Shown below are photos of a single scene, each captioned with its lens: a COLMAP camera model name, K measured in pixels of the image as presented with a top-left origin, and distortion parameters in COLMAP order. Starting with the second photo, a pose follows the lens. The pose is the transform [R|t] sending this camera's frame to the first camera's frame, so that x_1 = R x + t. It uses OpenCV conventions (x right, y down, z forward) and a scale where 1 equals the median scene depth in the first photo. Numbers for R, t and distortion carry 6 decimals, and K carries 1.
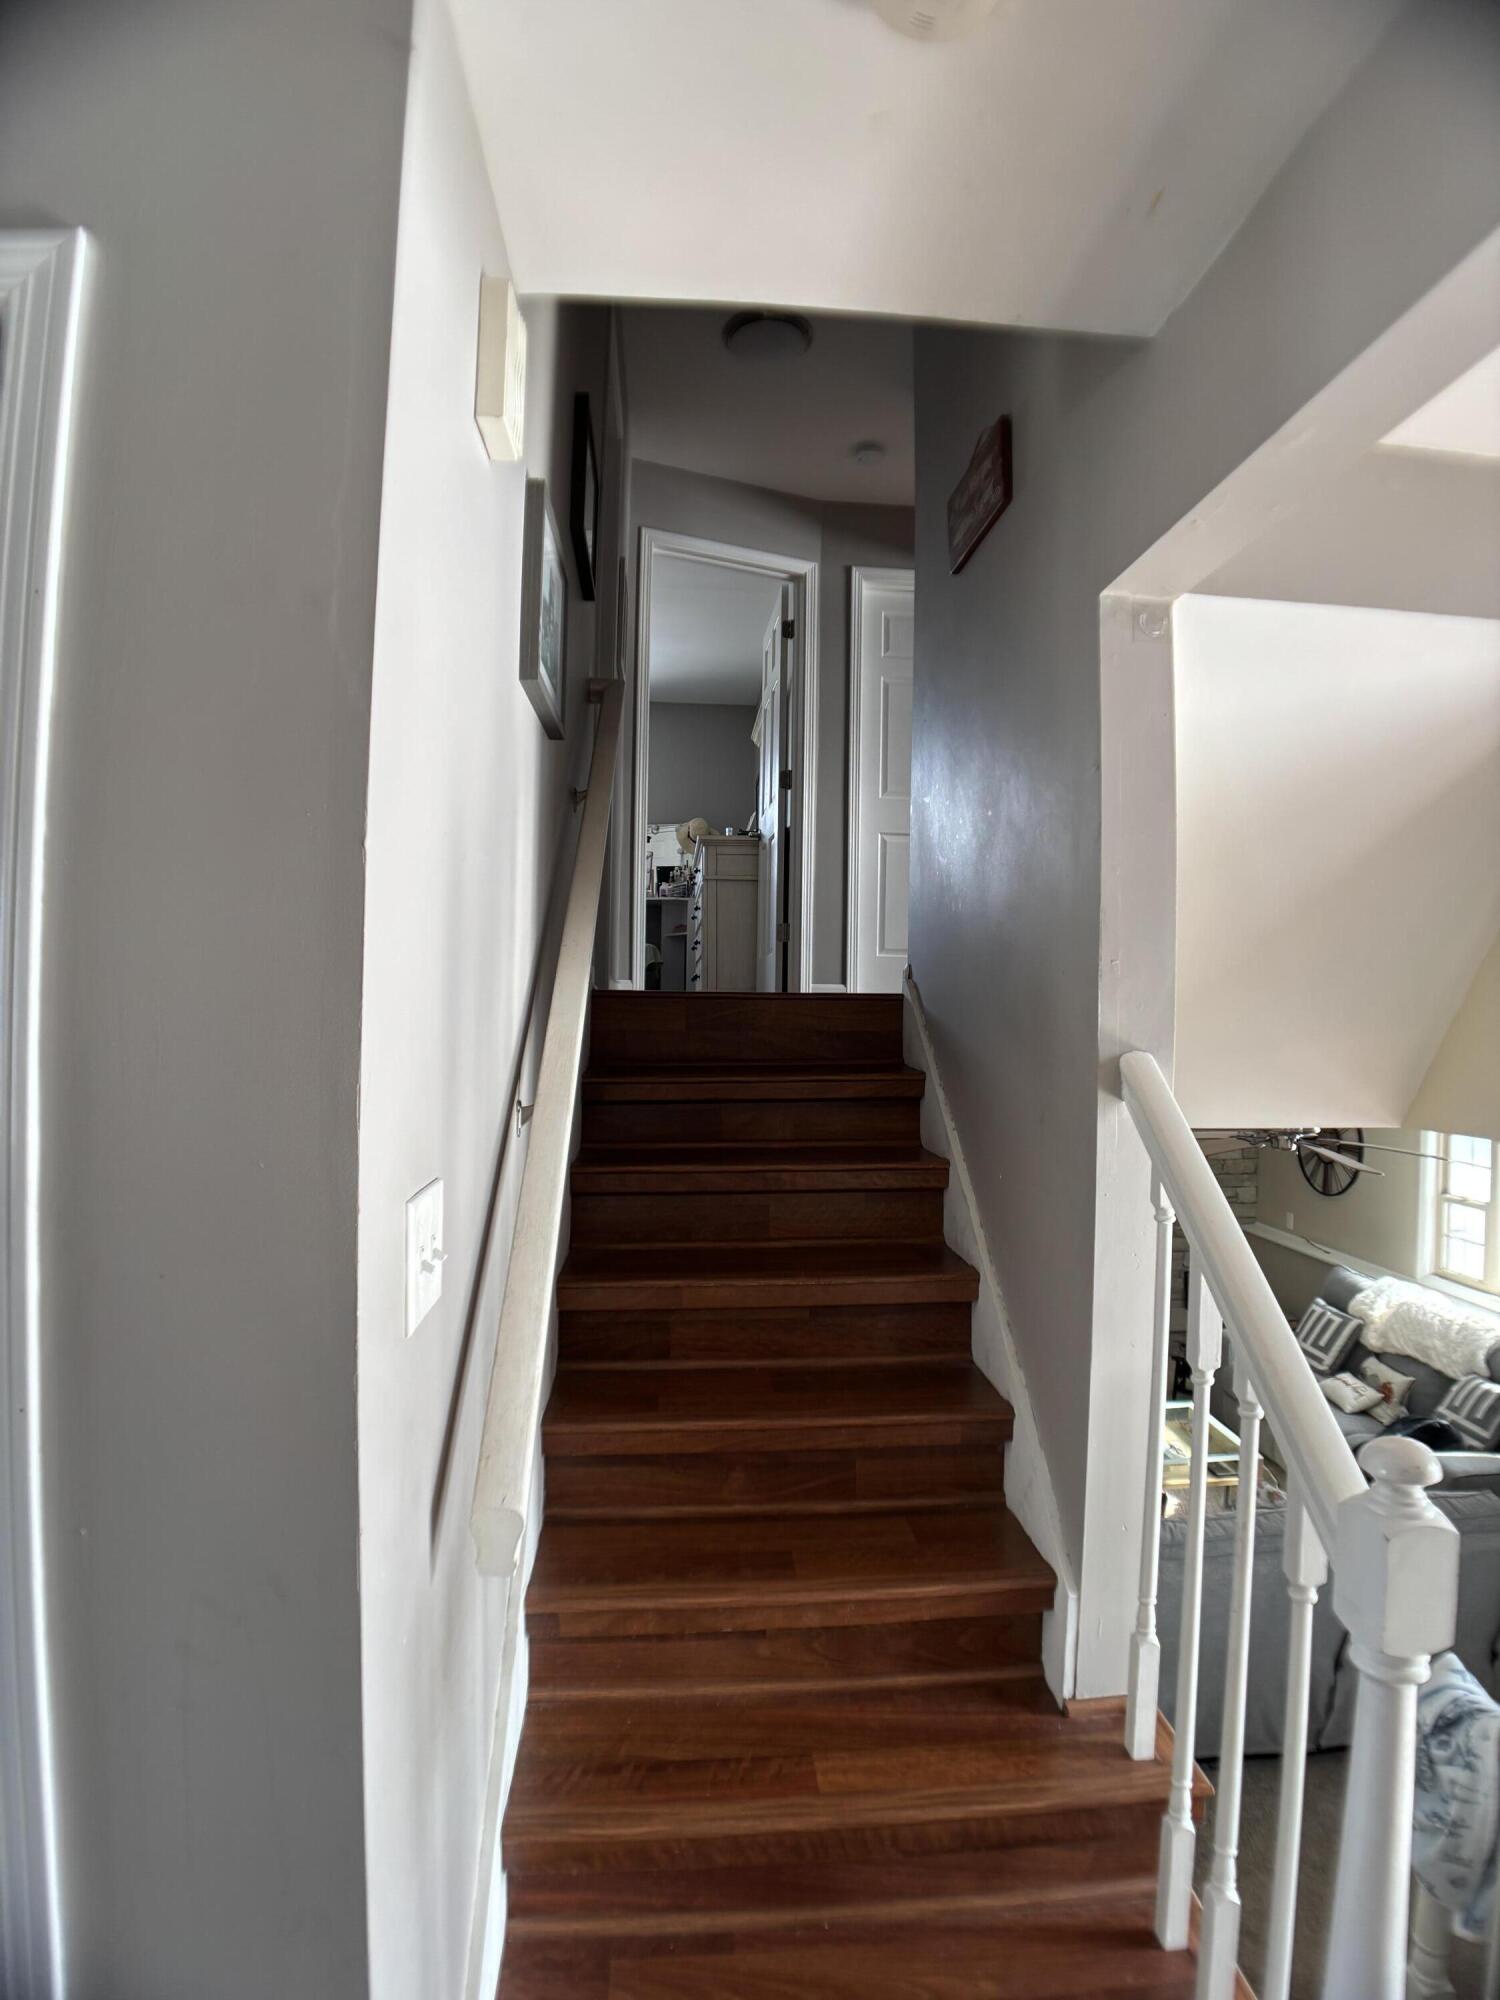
lens RADIAL K [[1028.8, 0, 750.0], [0, 1028.8, 1000.0], [0, 0, 1]] dist [-0.095813, 0.017910]
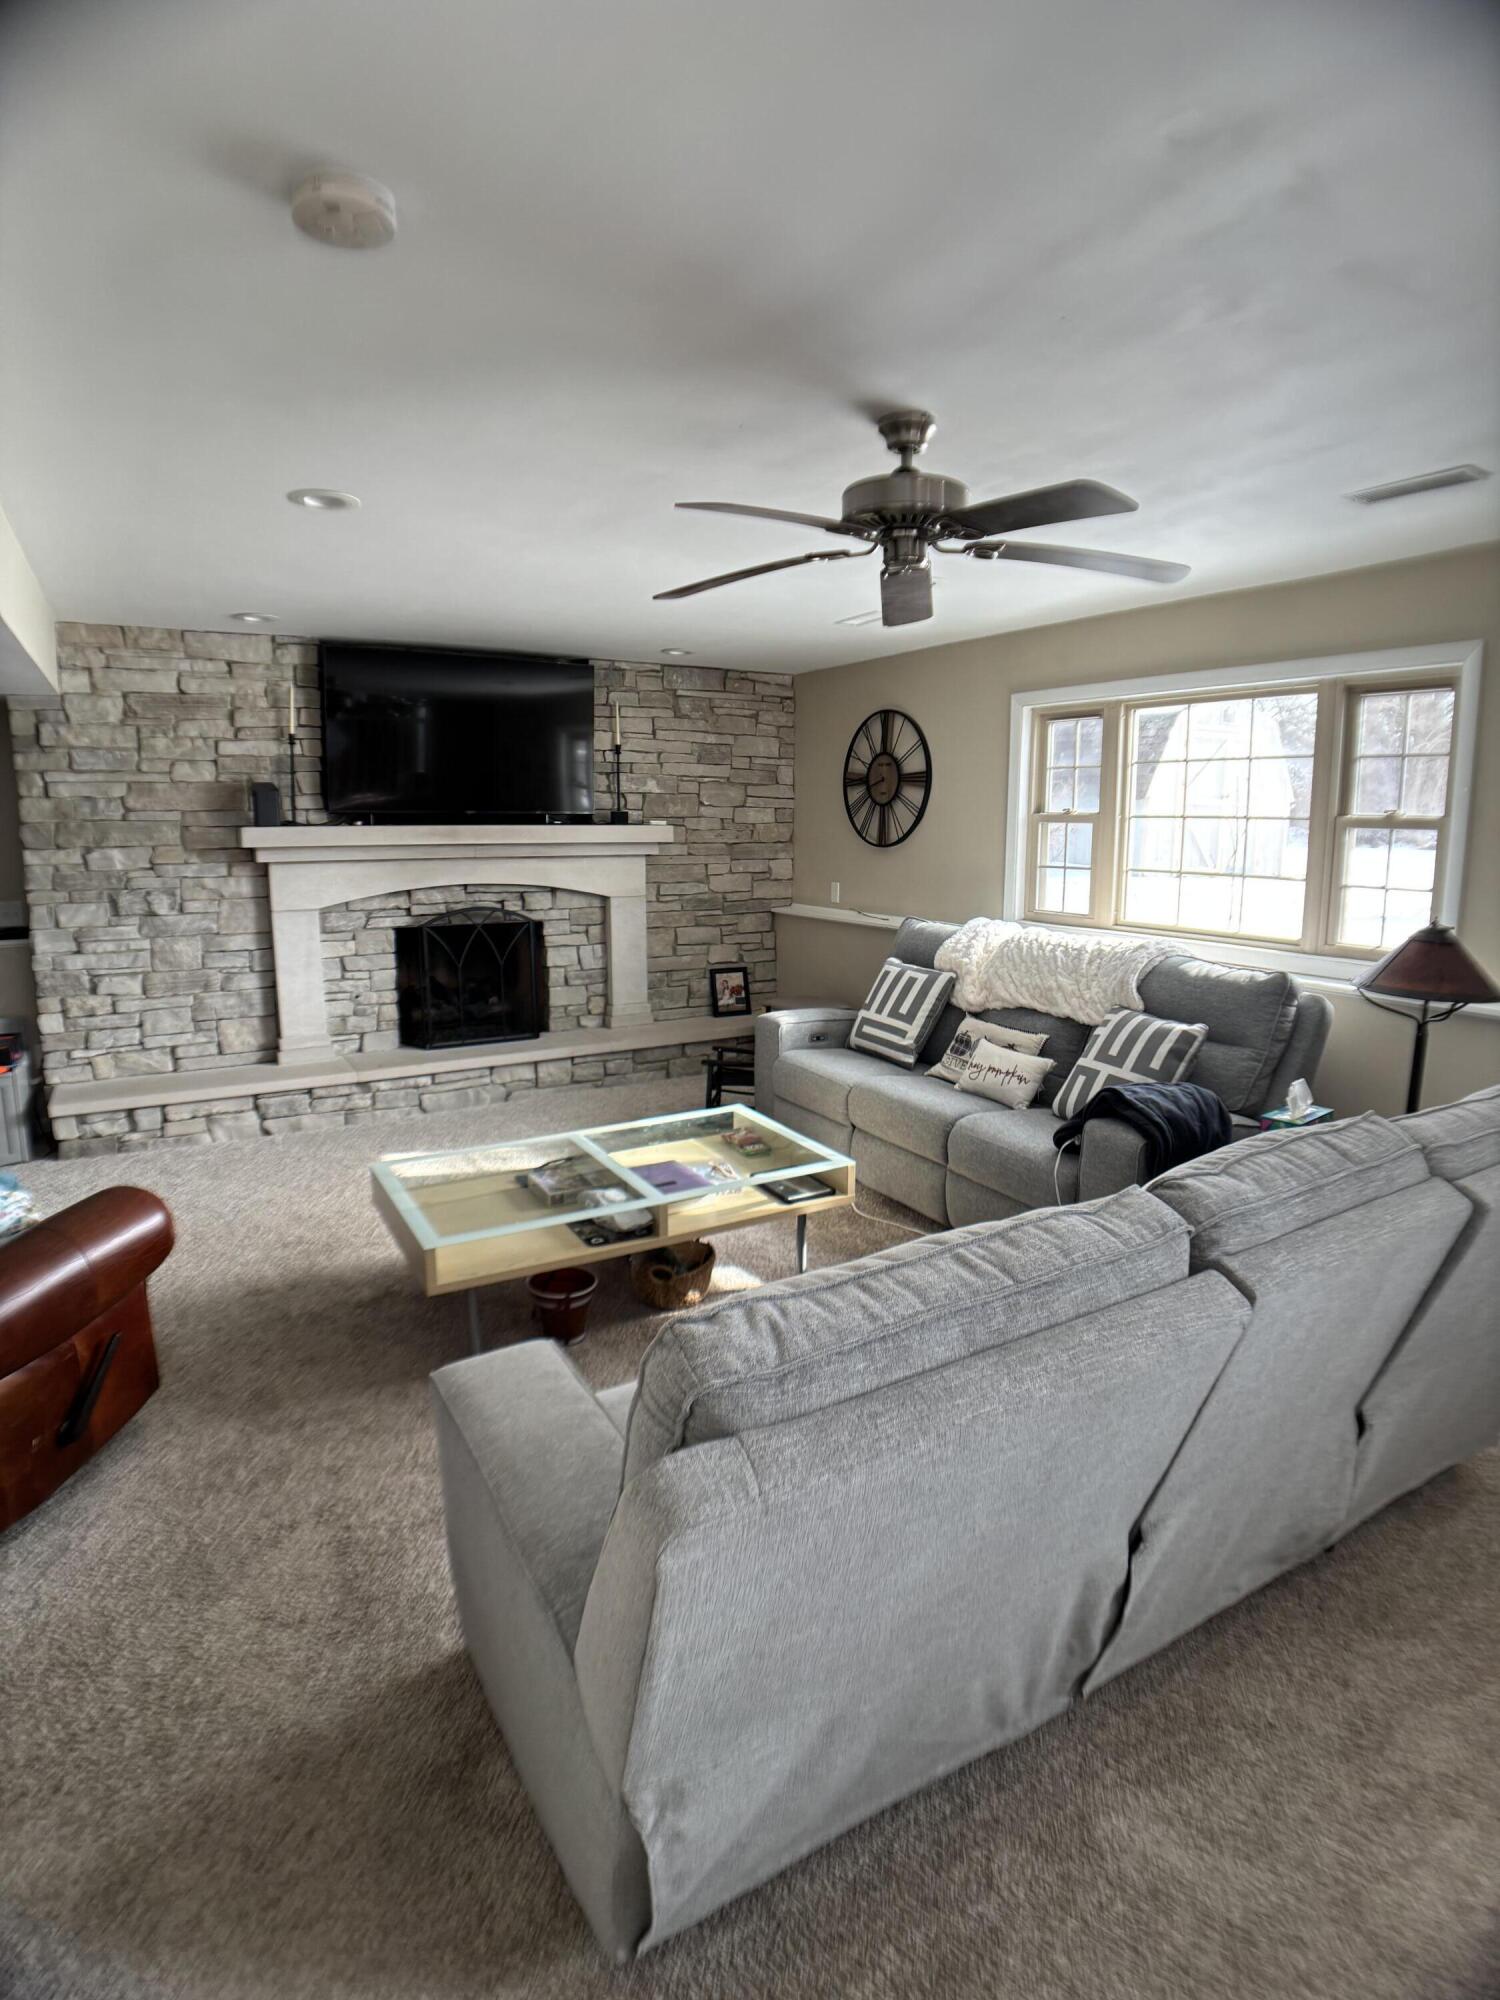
lens RADIAL K [[1035.8, 0, 758.6], [0, 1035.8, 987.3], [0, 0, 1]] dist [-0.066502, 0.000346]
pose [[0.890698, -0.084669, 0.446642, 0.151691], [0.004944, 0.984248, 0.176722, 0.199540], [-0.454569, -0.155197, 0.877086, 0.394293]]
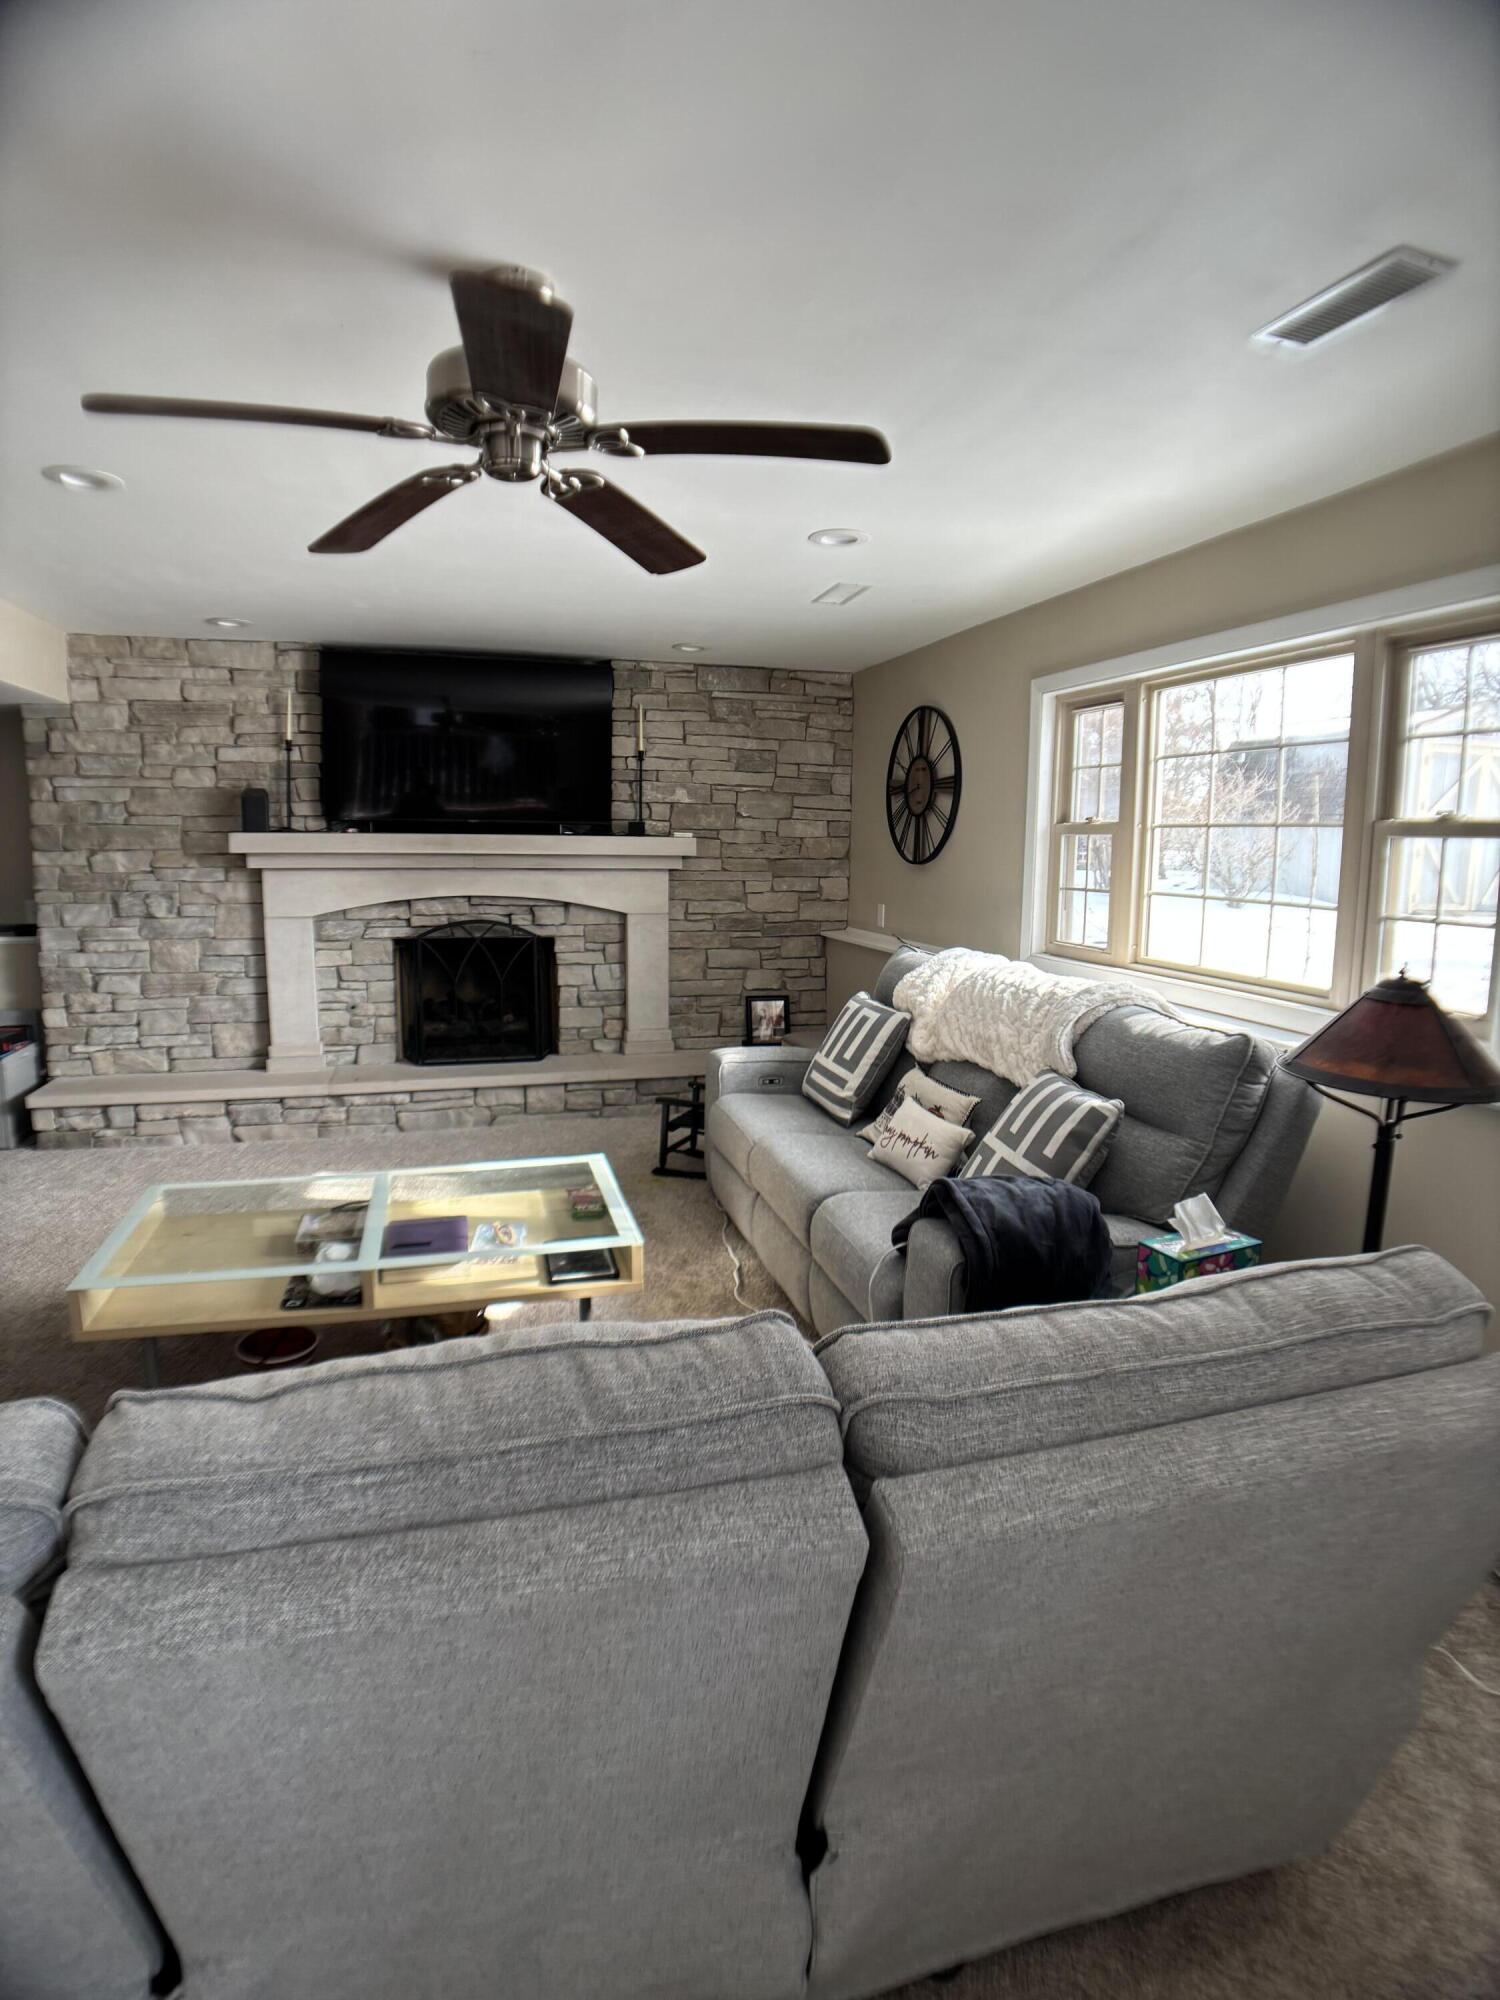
lens RADIAL K [[1035.8, 0, 758.6], [0, 1035.8, 987.3], [0, 0, 1]] dist [-0.066502, 0.000346]
pose [[0.974376, -0.032850, 0.222514, 0.391575], [-0.001621, 0.988226, 0.152994, 0.212852], [-0.224920, -0.149434, 0.962850, 0.417340]]
